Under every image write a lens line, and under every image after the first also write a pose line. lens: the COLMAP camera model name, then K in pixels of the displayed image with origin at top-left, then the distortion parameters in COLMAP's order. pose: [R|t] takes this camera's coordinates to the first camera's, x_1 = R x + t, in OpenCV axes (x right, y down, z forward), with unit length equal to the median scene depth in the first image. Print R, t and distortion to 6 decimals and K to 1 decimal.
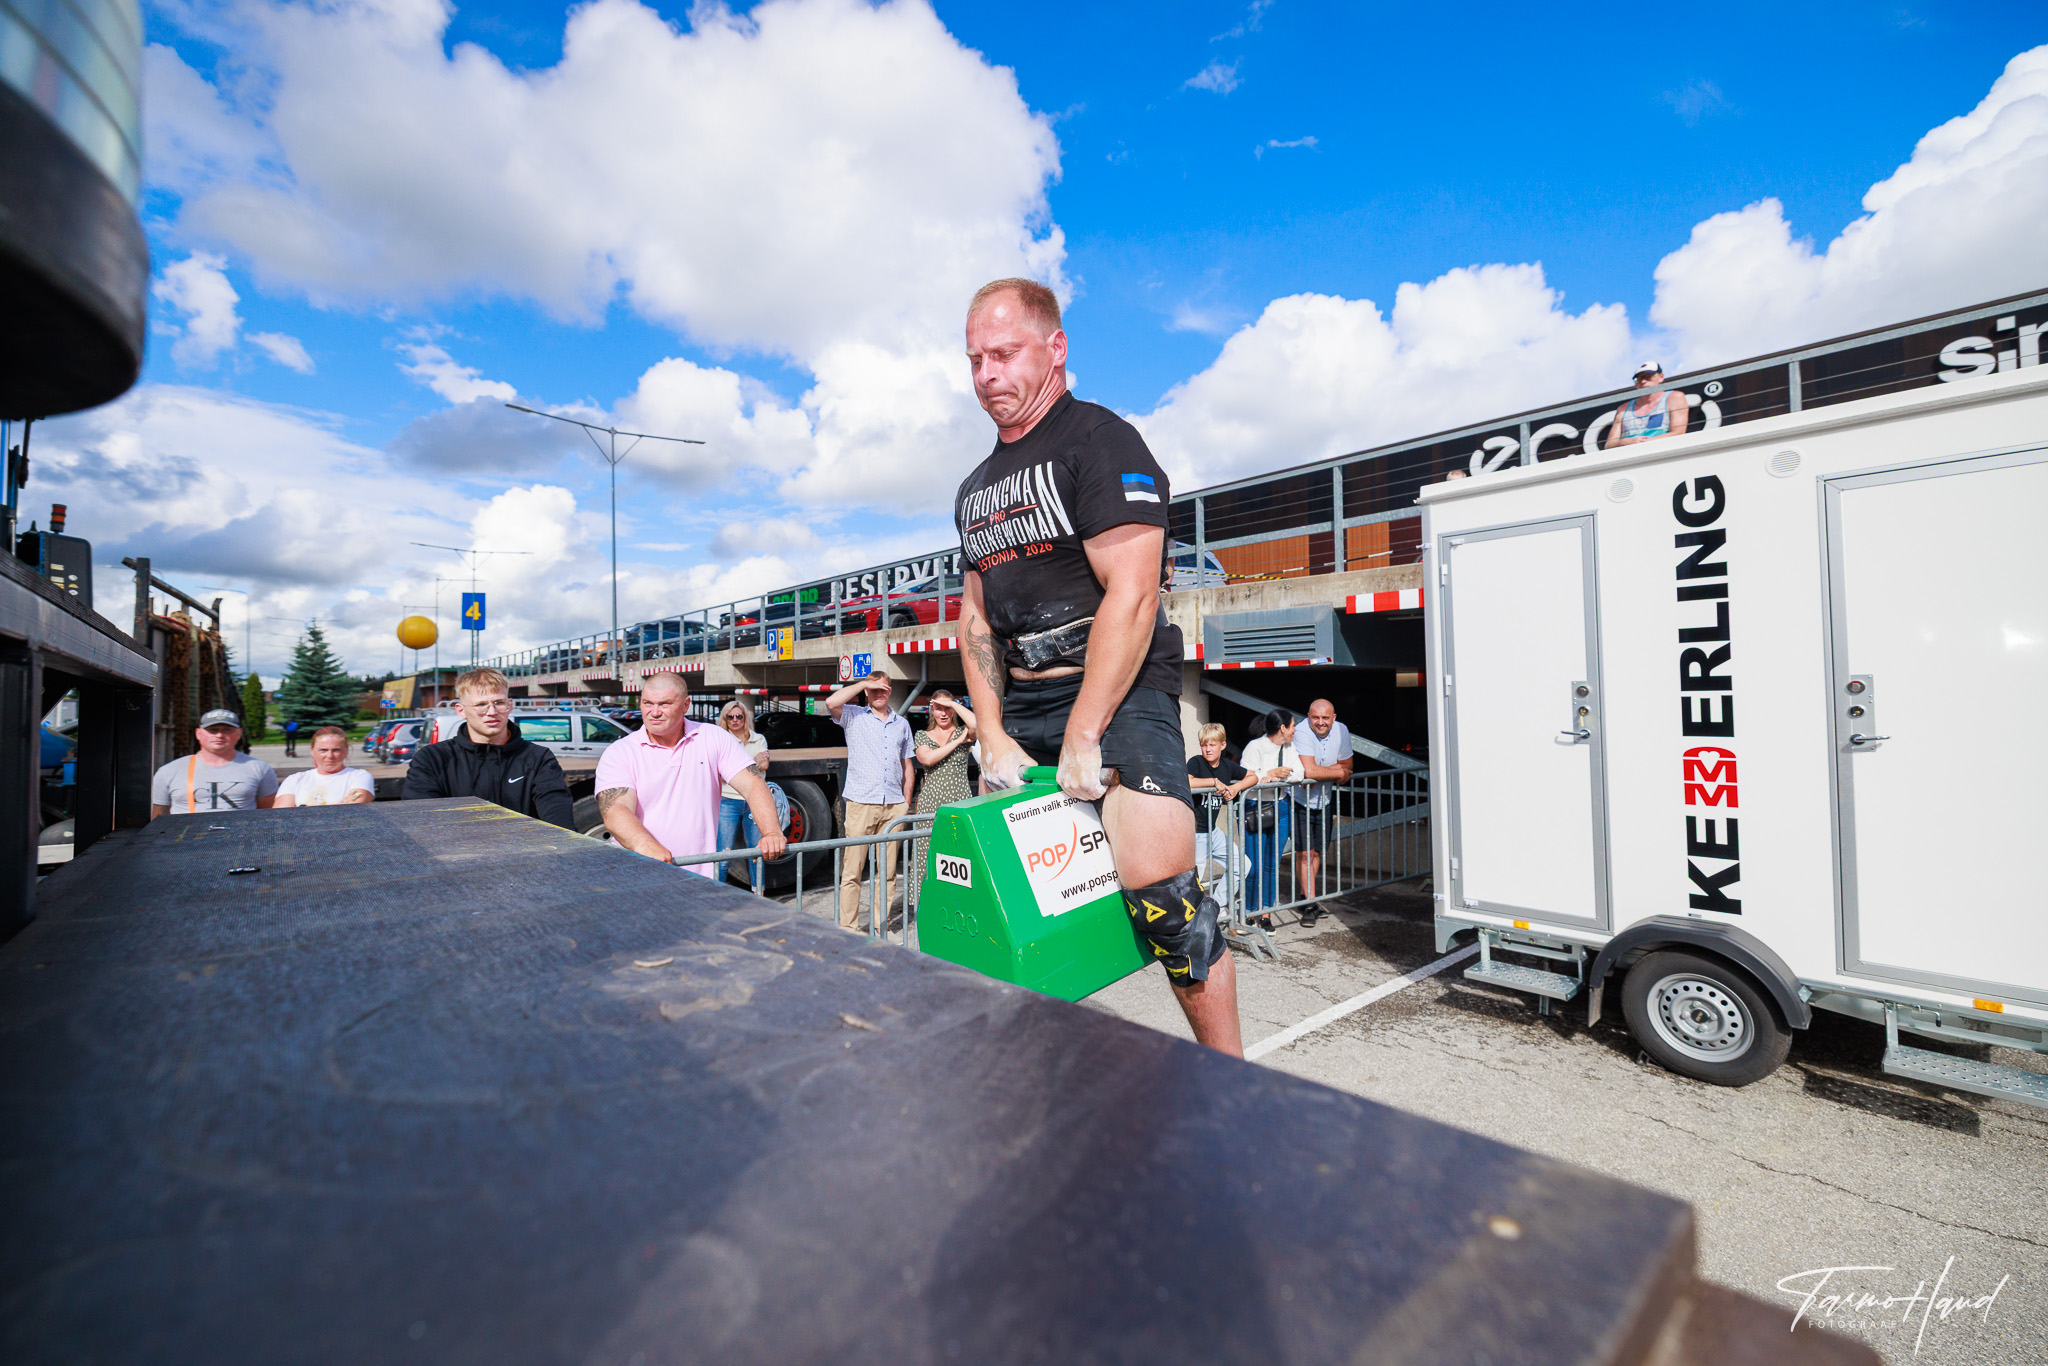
lens RADIAL K [[851.8, 0, 1017.9], [0, 851.8, 679.6], [0, 0, 1]] dist [0.000089, 0.000123]
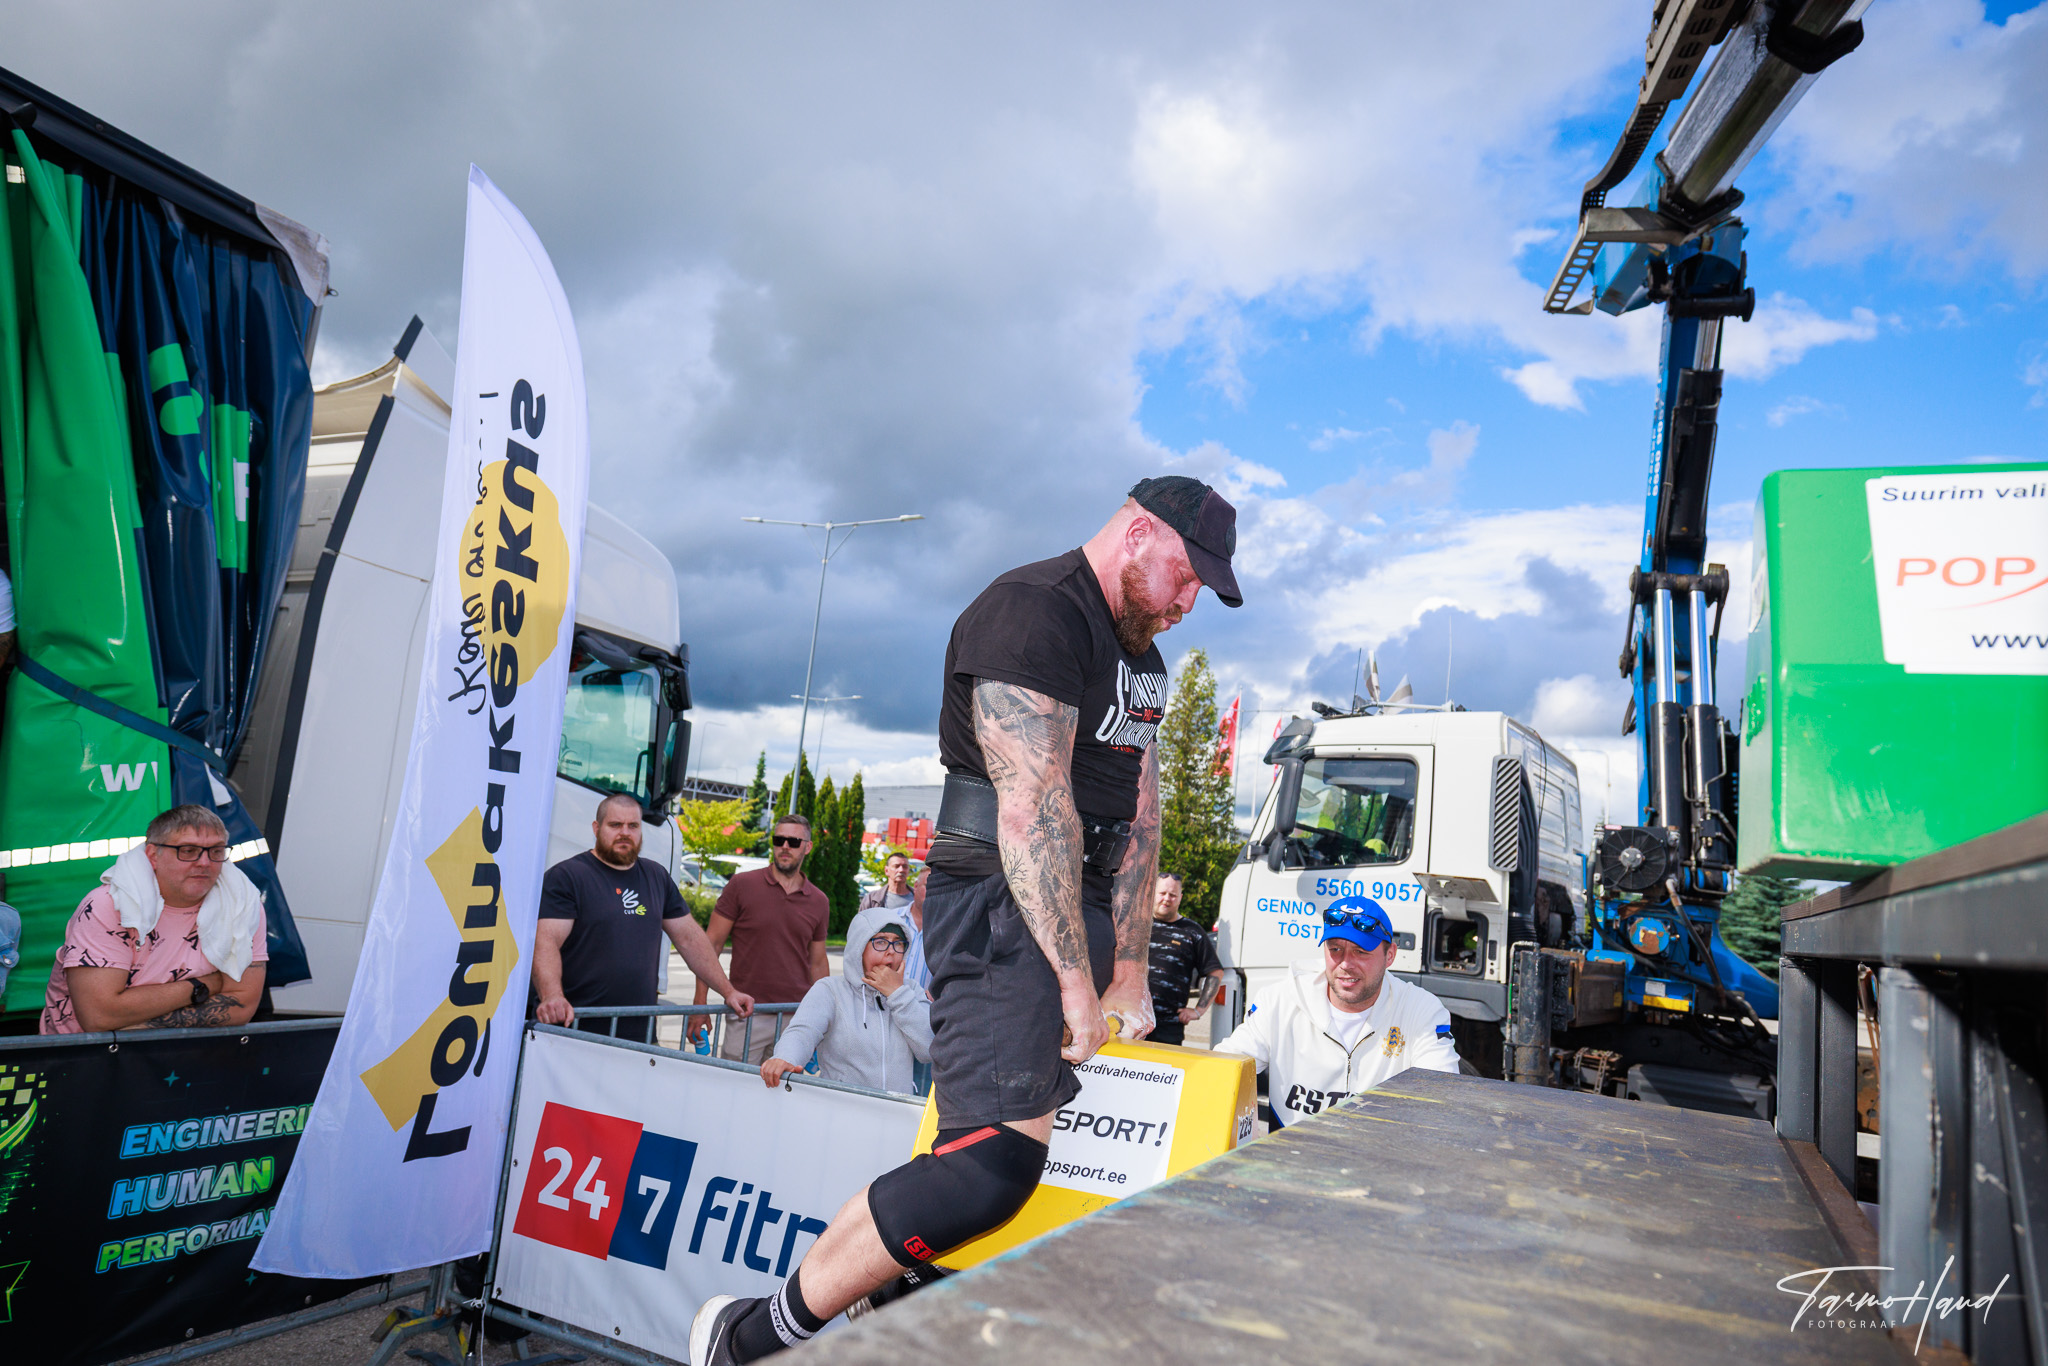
lens RADIAL K [[1329.5, 0, 1009.4], [0, 1329.5, 675.3], [0, 0, 1]] dist [0.001992, -0.000303]
pose [[0.374525, -0.087591, -0.923070, -0.143060], [-0.069451, 0.990081, -0.122129, -0.012192], [0.924612, 0.109849, 0.364727, -0.131026]]
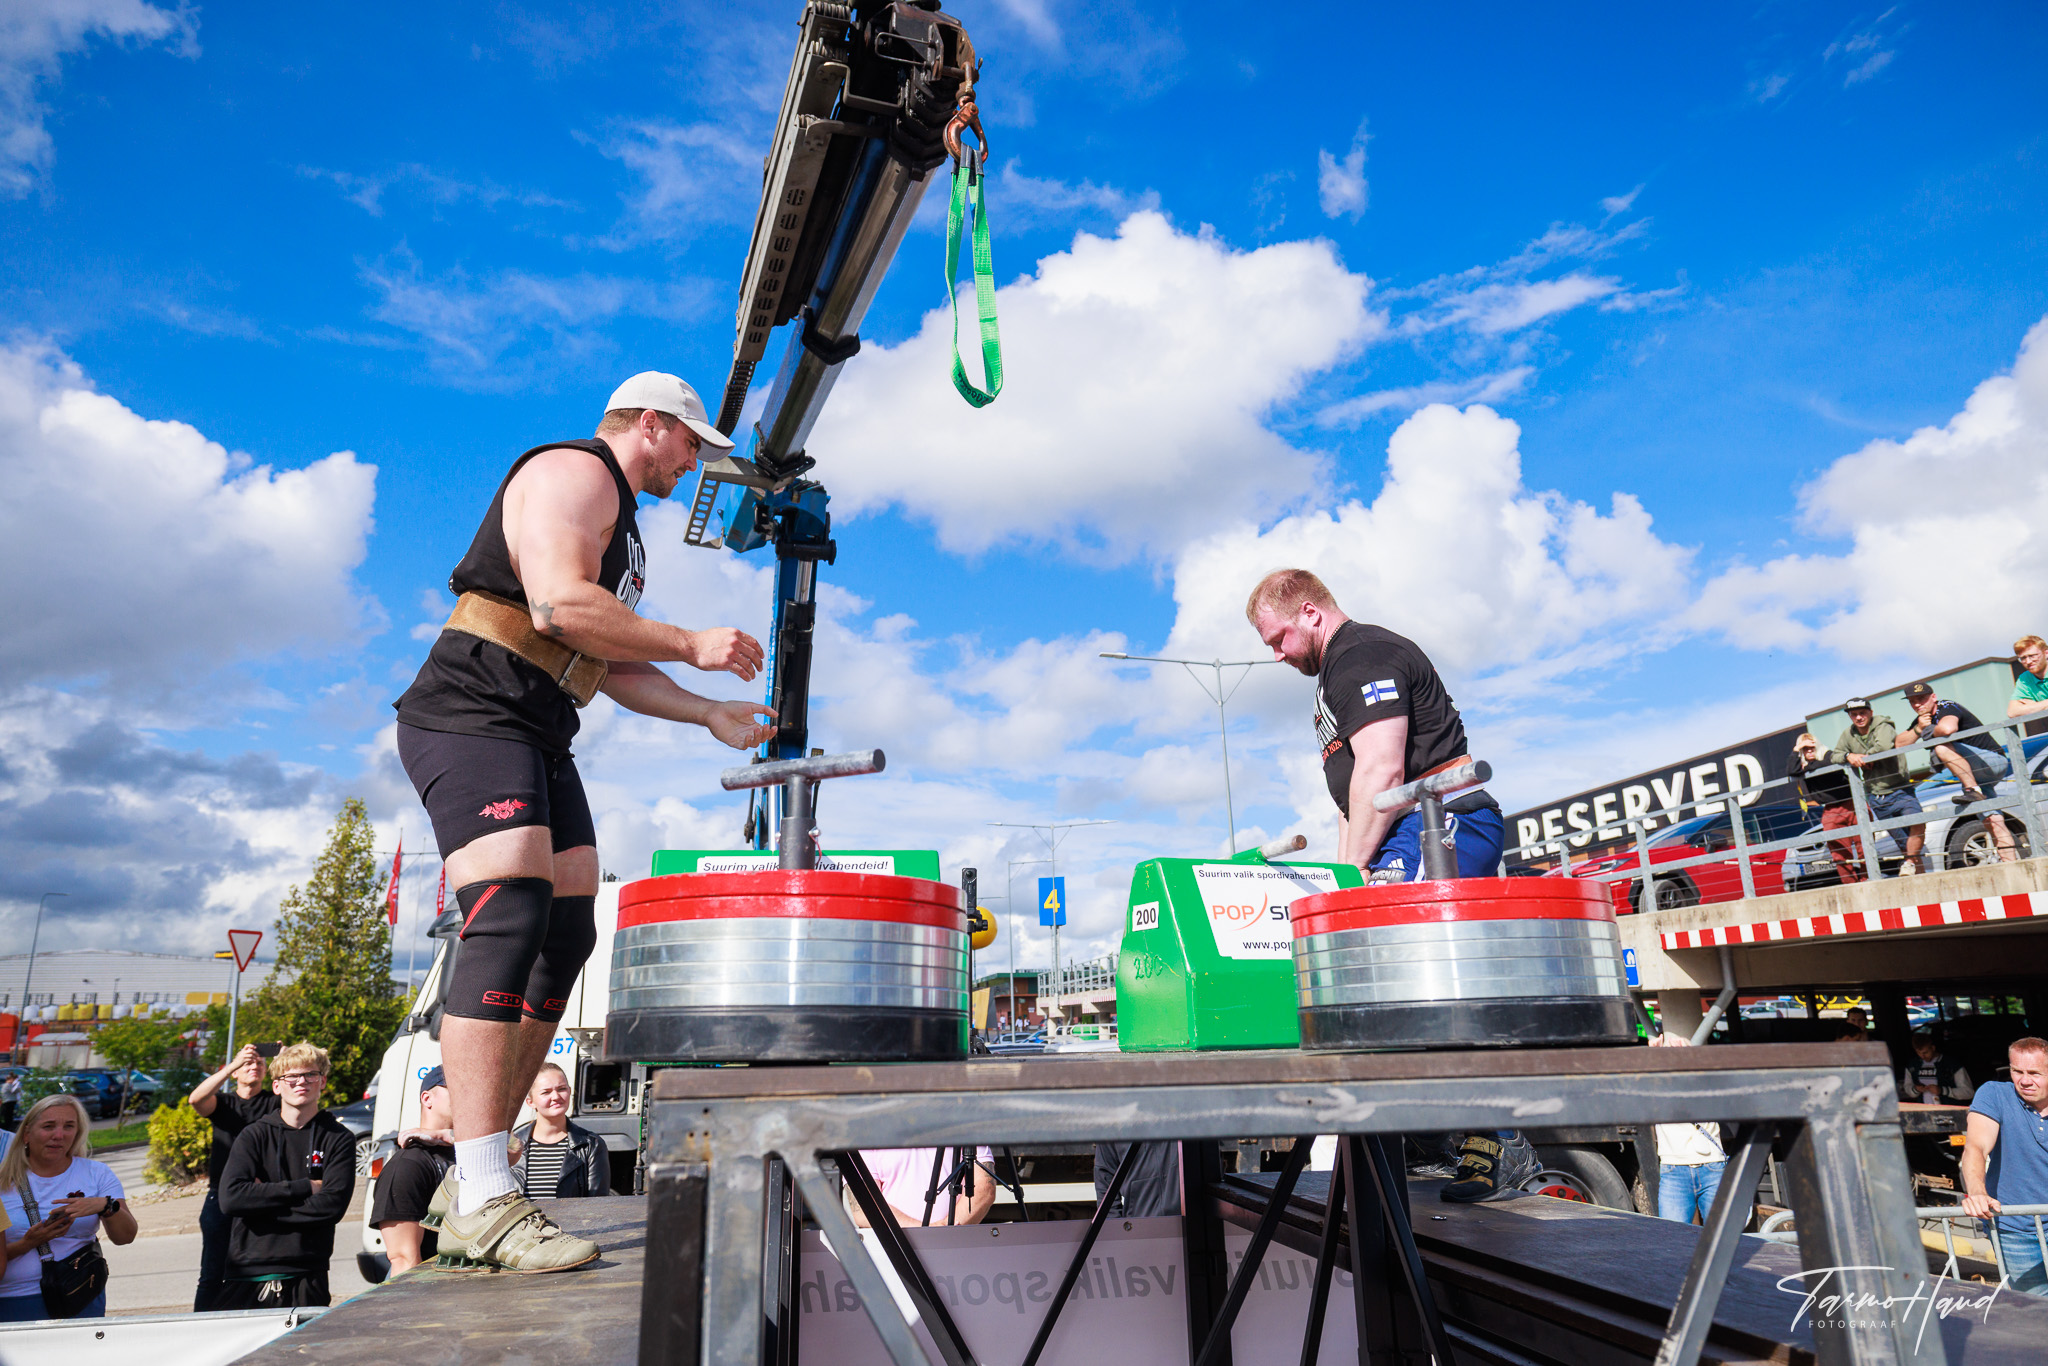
lens RADIAL K [[1295.6, 0, 1017.3], [0, 1295.6, 676.7], [0, 0, 1]] dist [-0.000238, 0.000178]
pose [[0.836376, -0.152844, -0.526416, -0.017120], [0.031555, 0.972172, -0.232133, -0.030029], [0.547247, 0.177539, 0.817925, -0.216184]]
